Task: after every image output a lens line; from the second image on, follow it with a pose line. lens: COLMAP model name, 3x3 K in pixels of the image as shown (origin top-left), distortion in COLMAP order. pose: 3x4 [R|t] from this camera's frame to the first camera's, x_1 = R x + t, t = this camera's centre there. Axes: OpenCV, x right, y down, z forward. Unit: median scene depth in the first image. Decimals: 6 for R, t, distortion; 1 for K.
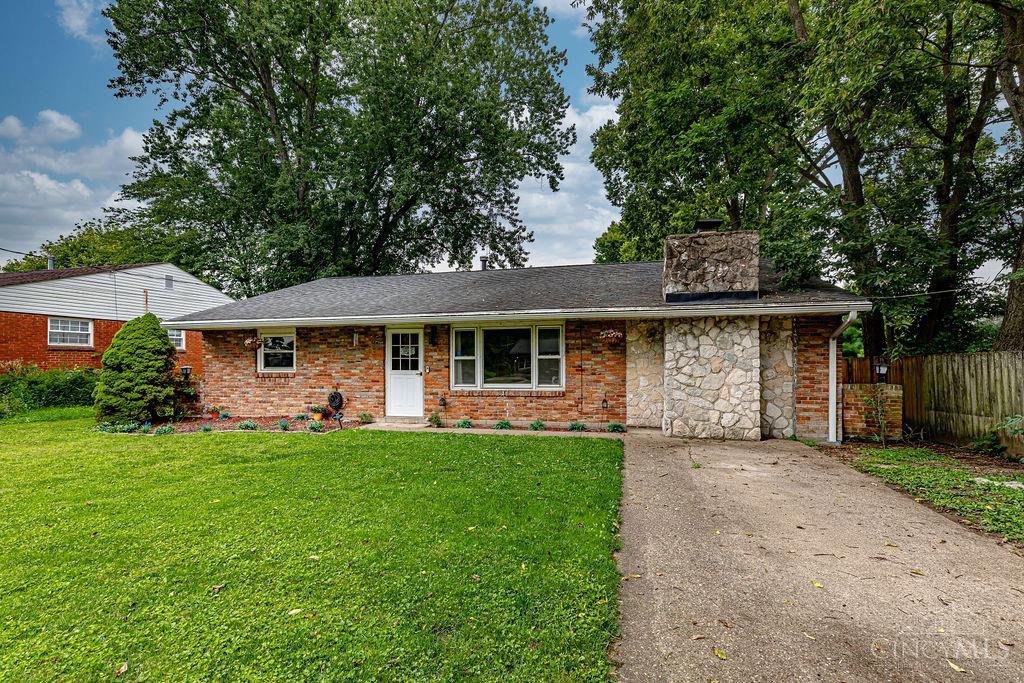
lens RADIAL K [[470.5, 0, 520.6], [0, 470.5, 339.2], [0, 0, 1]] dist [-0.001963, -0.000359]
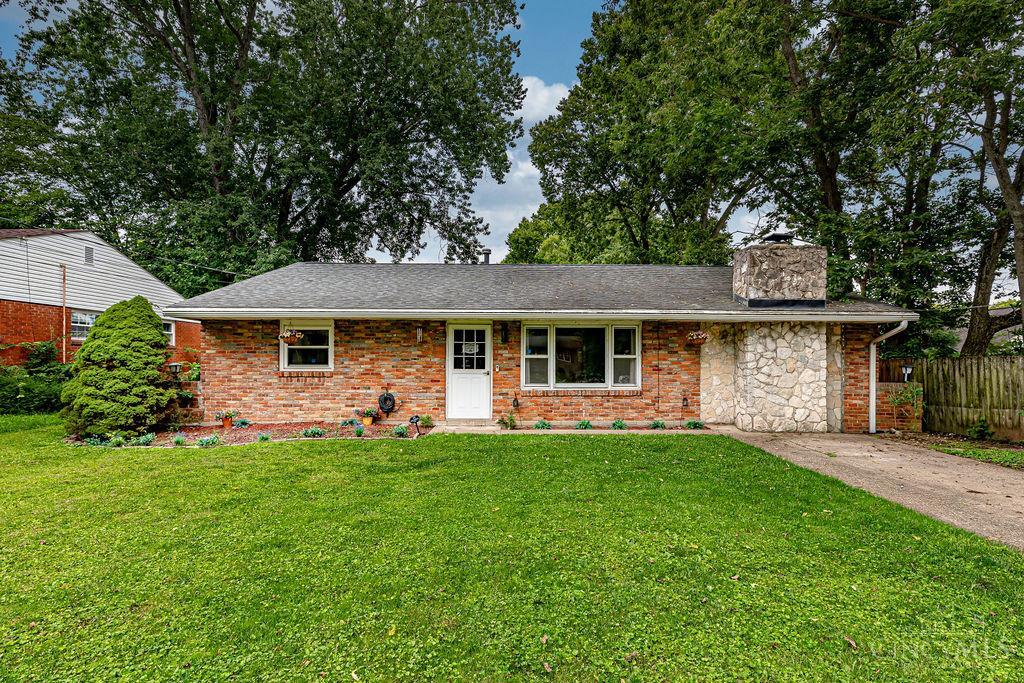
lens RADIAL K [[497.7, 0, 524.9], [0, 497.7, 338.8], [0, 0, 1]] dist [-0.002870, 0.000432]
pose [[0.967614, 0.019765, 0.251661, -0.398857], [-0.020326, 0.999793, -0.000373, 0.004159], [-0.251616, -0.004754, 0.967815, 0.020929]]
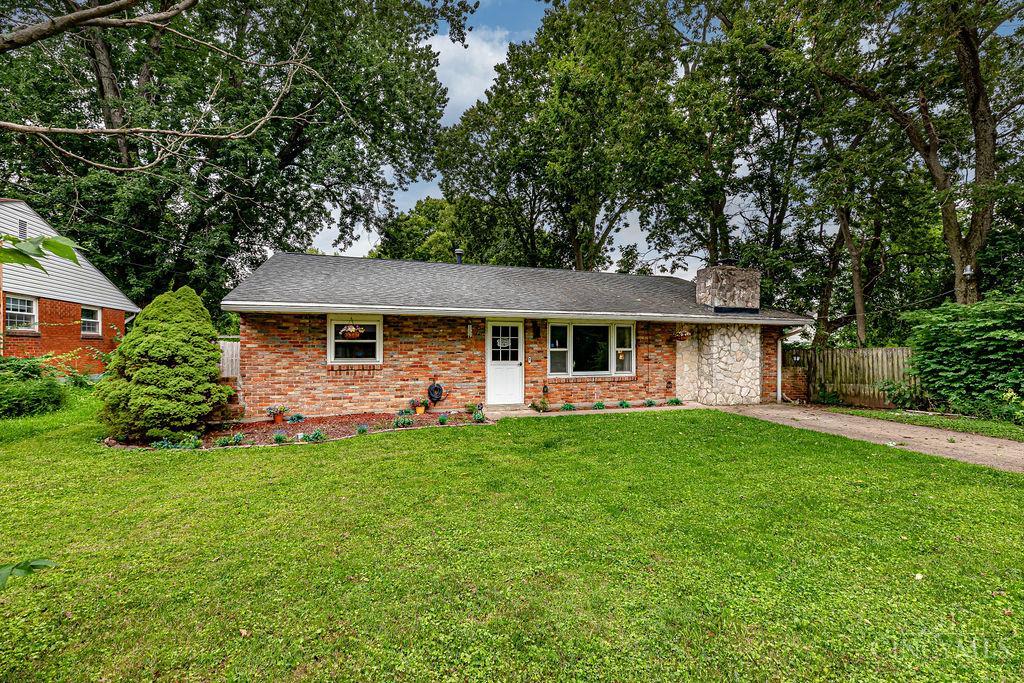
lens RADIAL K [[457.2, 0, 521.8], [0, 457.2, 330.1], [0, 0, 1]] dist [-0.002279, -0.000267]
pose [[0.843280, 0.027332, 0.536778, -0.790611], [-0.032173, 0.999482, -0.000349, -0.004402], [-0.536510, -0.016976, 0.843723, 0.113518]]
